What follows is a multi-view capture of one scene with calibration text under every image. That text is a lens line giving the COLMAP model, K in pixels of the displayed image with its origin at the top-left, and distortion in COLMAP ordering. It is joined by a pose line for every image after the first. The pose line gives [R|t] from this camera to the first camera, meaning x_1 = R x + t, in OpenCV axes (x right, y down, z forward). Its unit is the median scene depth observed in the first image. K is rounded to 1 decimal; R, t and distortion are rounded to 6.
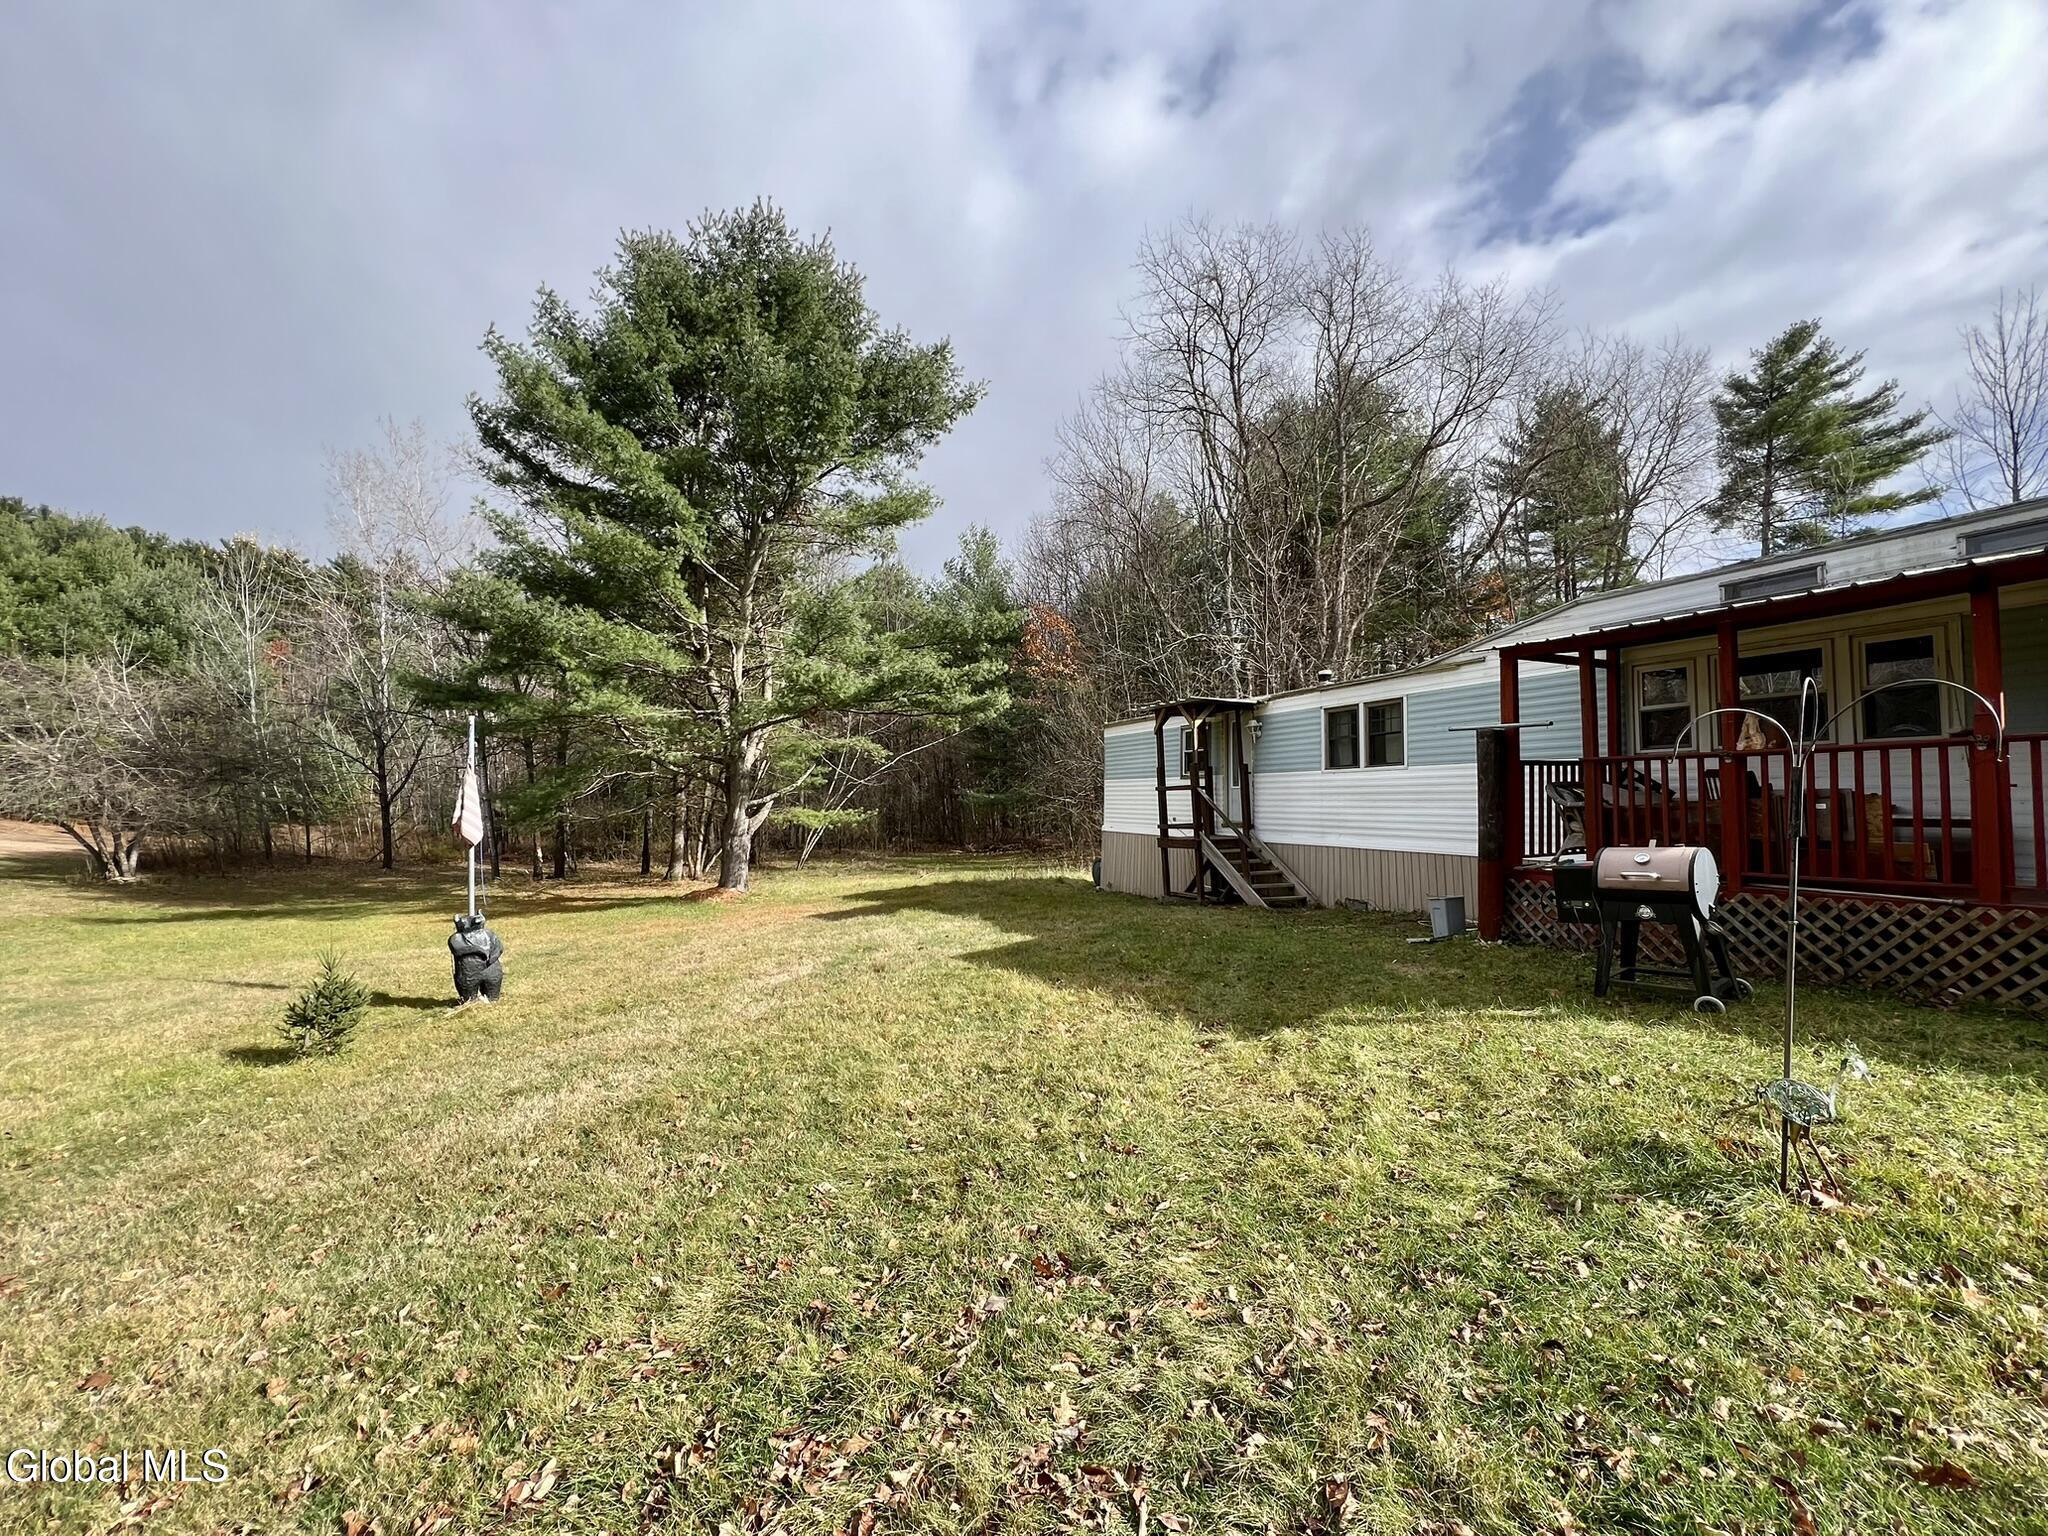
lens RADIAL K [[886.3, 0, 1024.0], [0, 886.3, 768.0], [0, 0, 1]] dist [0.007269, 0.000107]
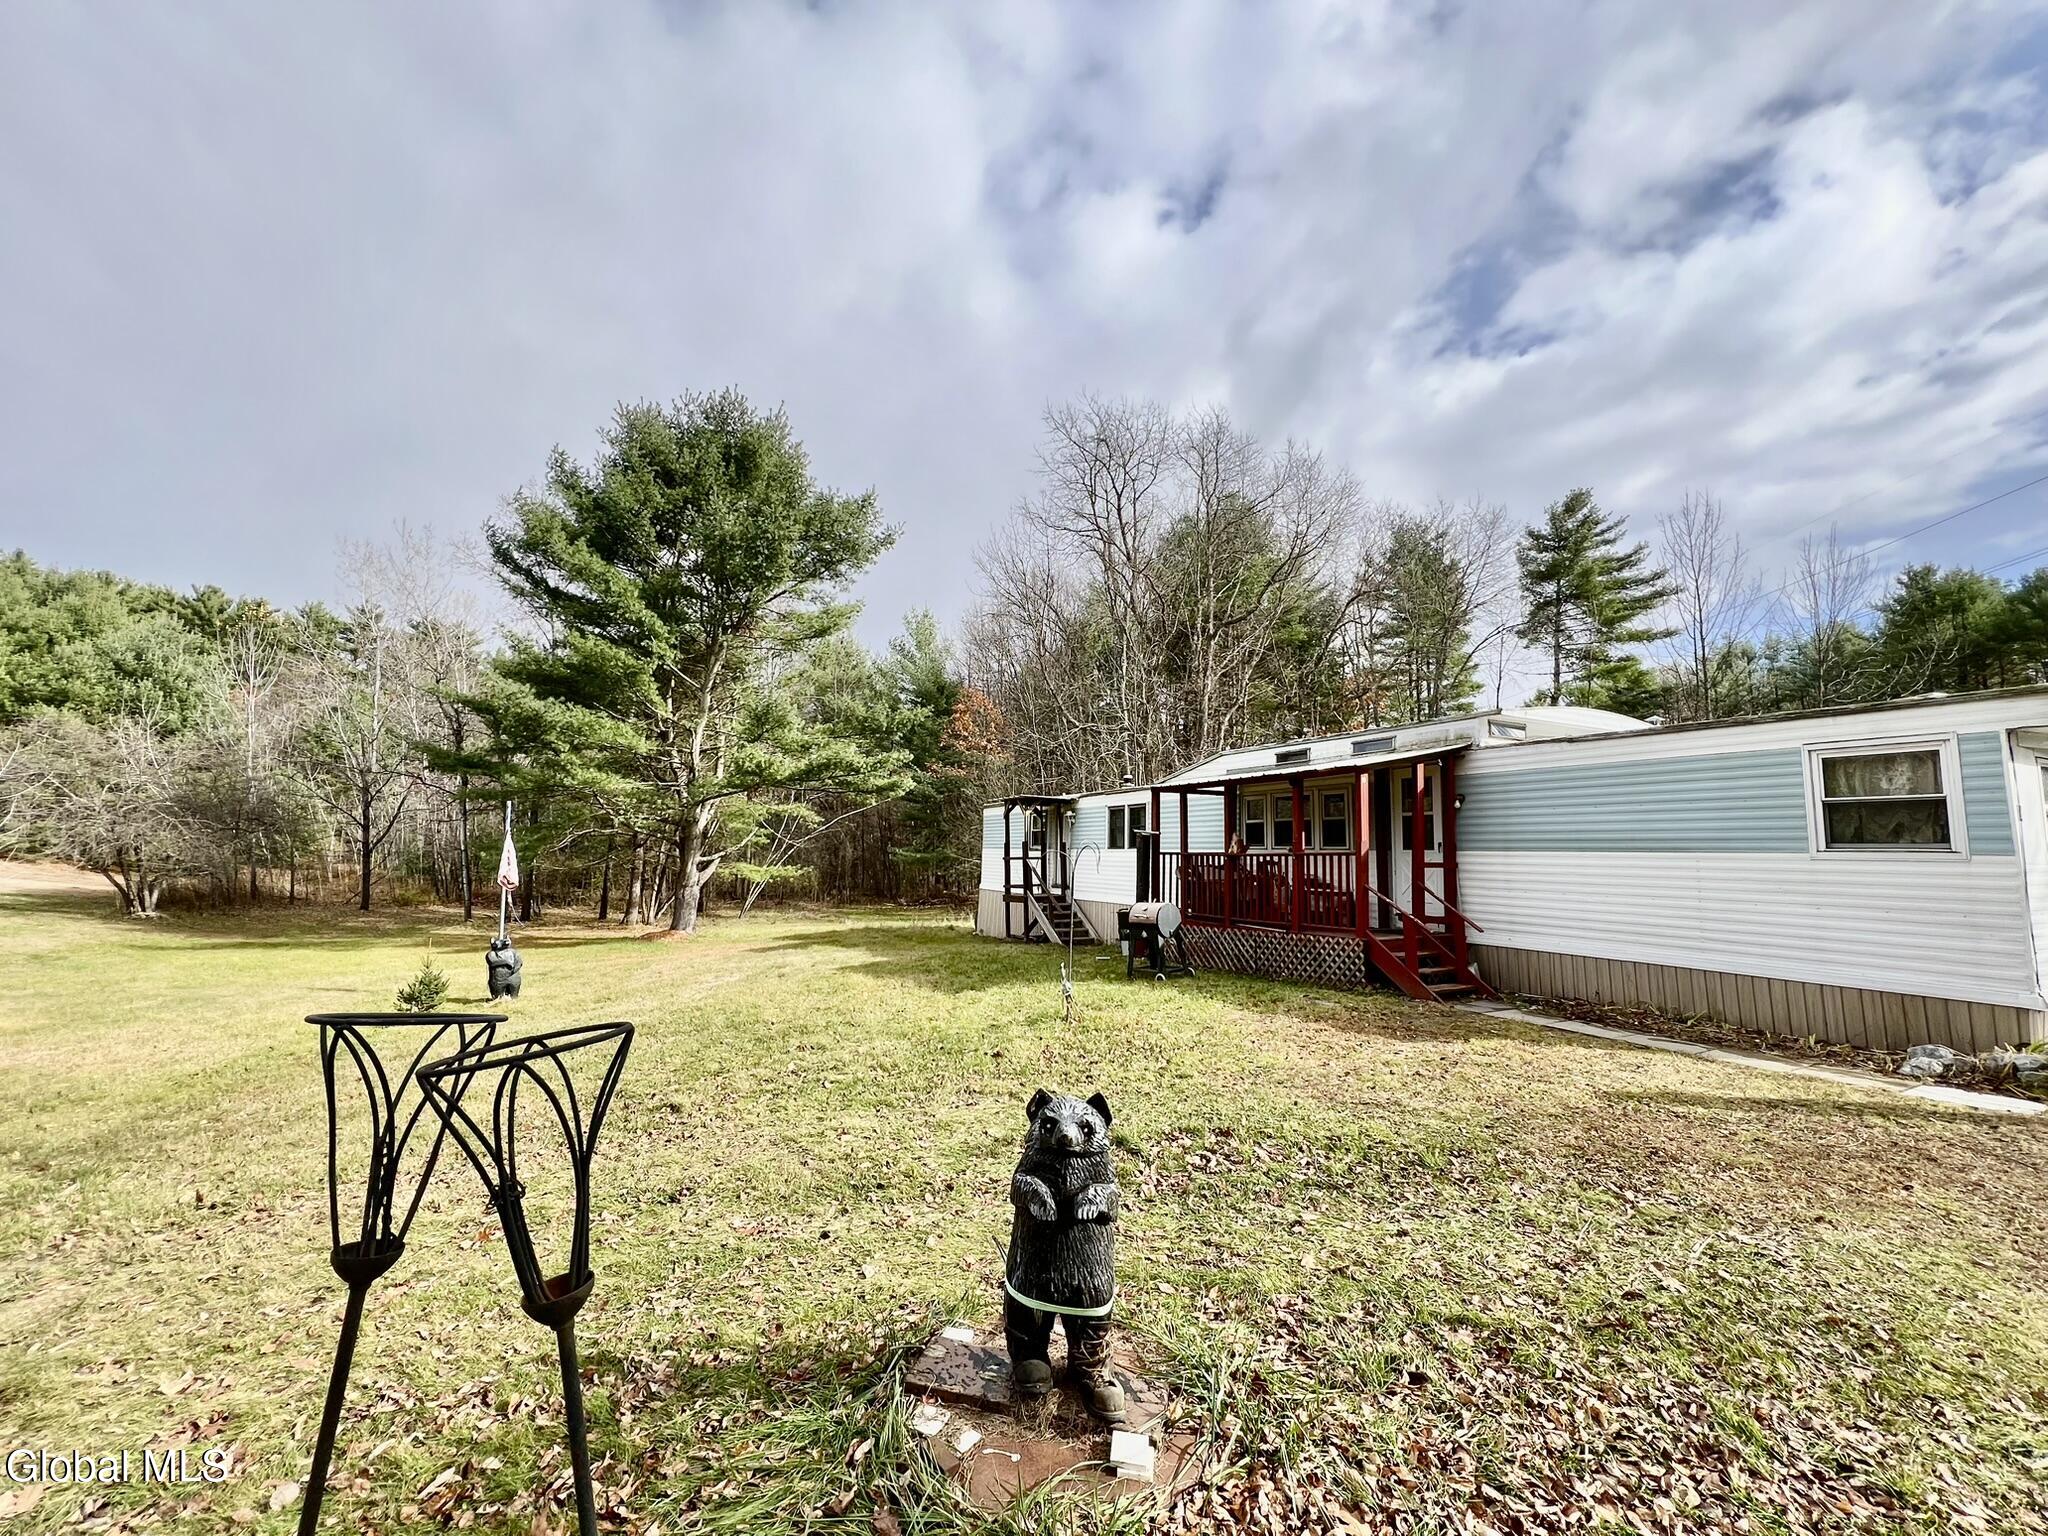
lens RADIAL K [[886.3, 0, 1024.0], [0, 886.3, 768.0], [0, 0, 1]] dist [0.007269, 0.000107]
pose [[0.998513, 0.026906, 0.047415, 0.070793], [-0.023847, 0.997669, -0.063929, -0.018467], [-0.049025, 0.062703, 0.996827, -0.236225]]
